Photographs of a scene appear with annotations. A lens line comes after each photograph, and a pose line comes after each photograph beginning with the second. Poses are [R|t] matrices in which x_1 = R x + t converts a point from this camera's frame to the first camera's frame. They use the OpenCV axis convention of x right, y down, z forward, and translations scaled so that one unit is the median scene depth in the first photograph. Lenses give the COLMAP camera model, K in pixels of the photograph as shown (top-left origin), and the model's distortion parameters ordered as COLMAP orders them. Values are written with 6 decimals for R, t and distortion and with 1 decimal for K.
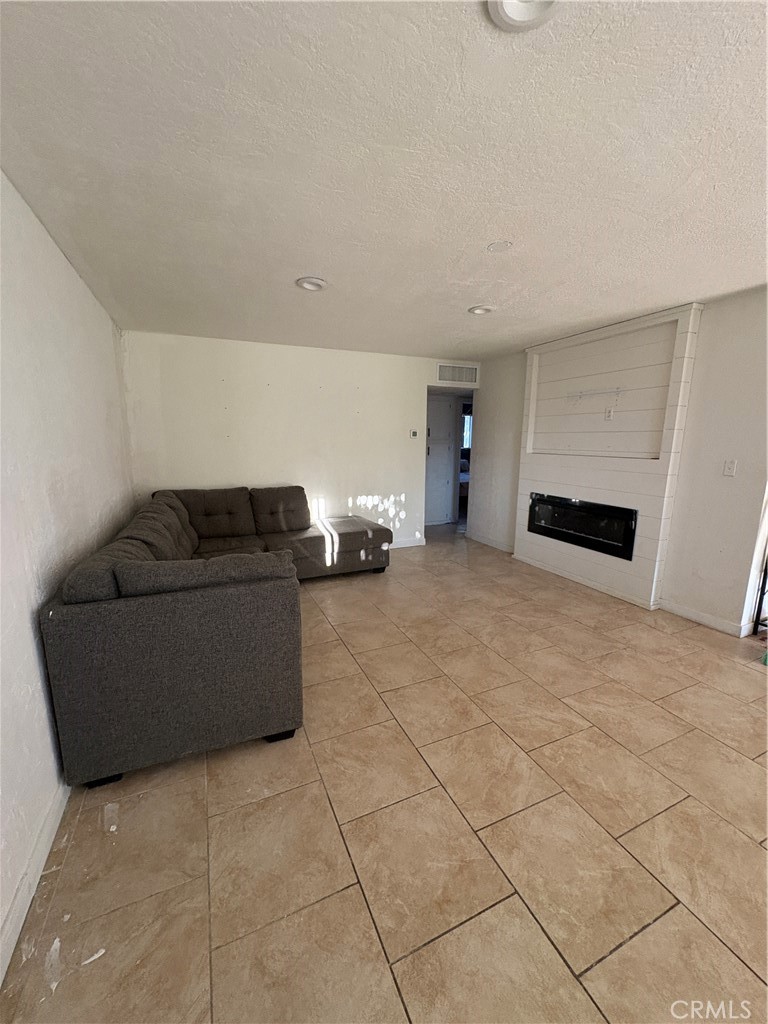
lens RADIAL K [[410.7, 0, 381.5], [0, 410.7, 514.0], [0, 0, 1]] dist [0.001617, 0.000019]
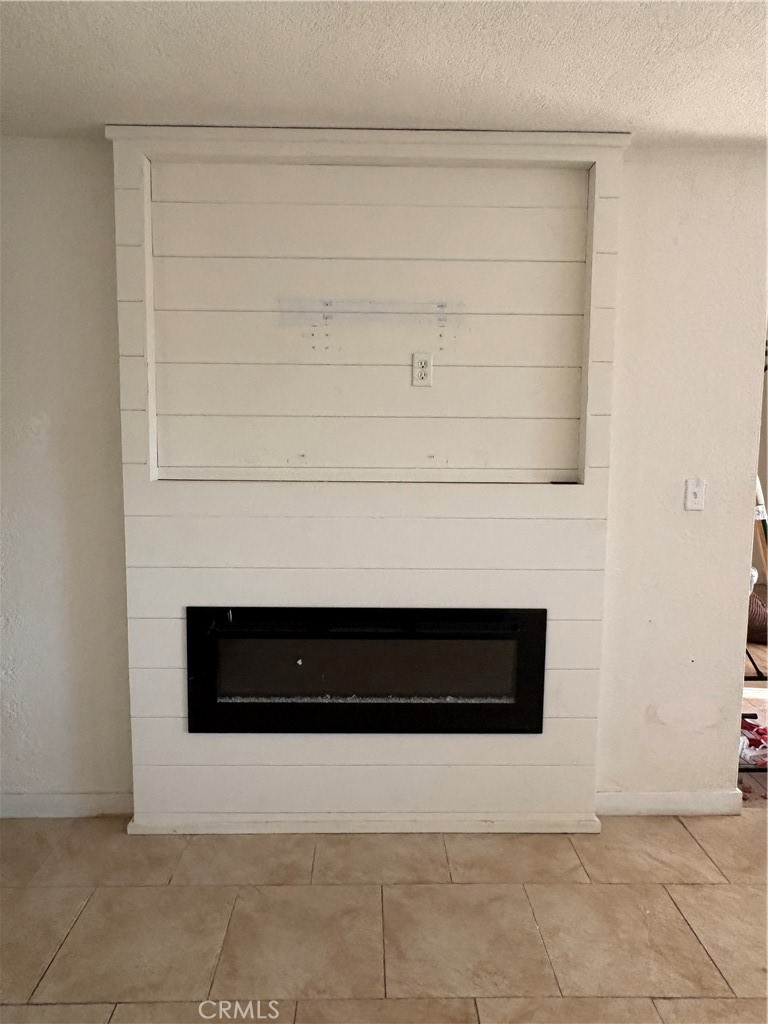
lens RADIAL K [[695.1, 0, 385.7], [0, 695.1, 509.7], [0, 0, 1]] dist [0.003573, -0.005536]
pose [[0.389562, -0.103624, 0.915152, -0.058282], [0.162975, 0.985726, 0.042239, -0.155234], [-0.906466, 0.132692, 0.400890, 0.821512]]
